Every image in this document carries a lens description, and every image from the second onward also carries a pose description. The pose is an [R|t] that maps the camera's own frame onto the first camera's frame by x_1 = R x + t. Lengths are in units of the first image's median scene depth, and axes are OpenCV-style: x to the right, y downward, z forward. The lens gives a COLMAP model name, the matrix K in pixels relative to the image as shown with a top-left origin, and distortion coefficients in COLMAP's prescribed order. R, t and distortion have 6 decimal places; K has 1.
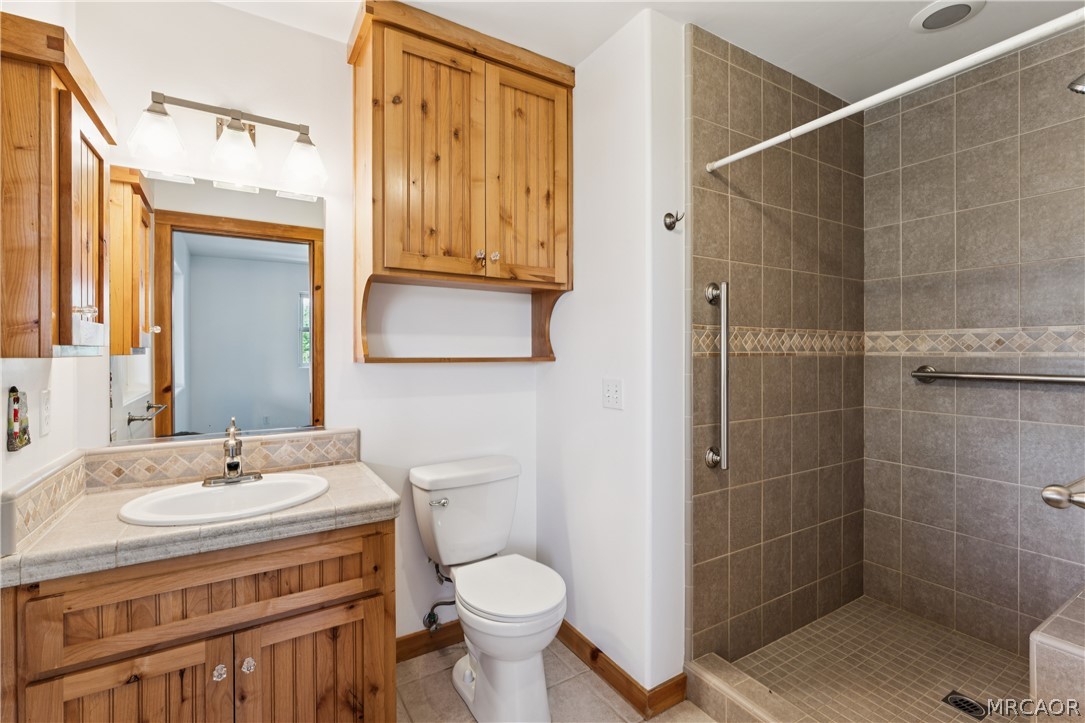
lens RADIAL K [[485.2, 0, 543.5], [0, 485.2, 352.7], [0, 0, 1]] dist [-0.000015, -0.000339]
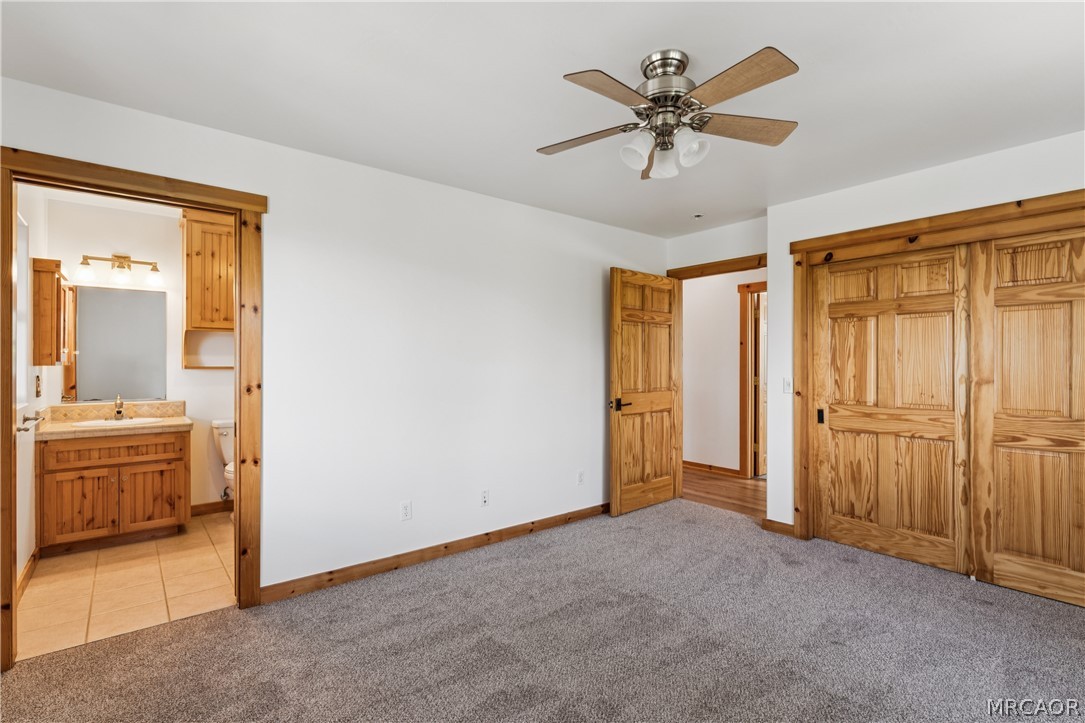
lens RADIAL K [[524.6, 0, 542.5], [0, 524.6, 361.5], [0, 0, 1]] dist [0.012804, 0.000153]
pose [[0.994067, 0.001217, 0.108760, 1.284169], [-0.000567, 0.999982, -0.006004, 0.001689], [-0.108766, 0.005907, 0.994050, -2.031129]]
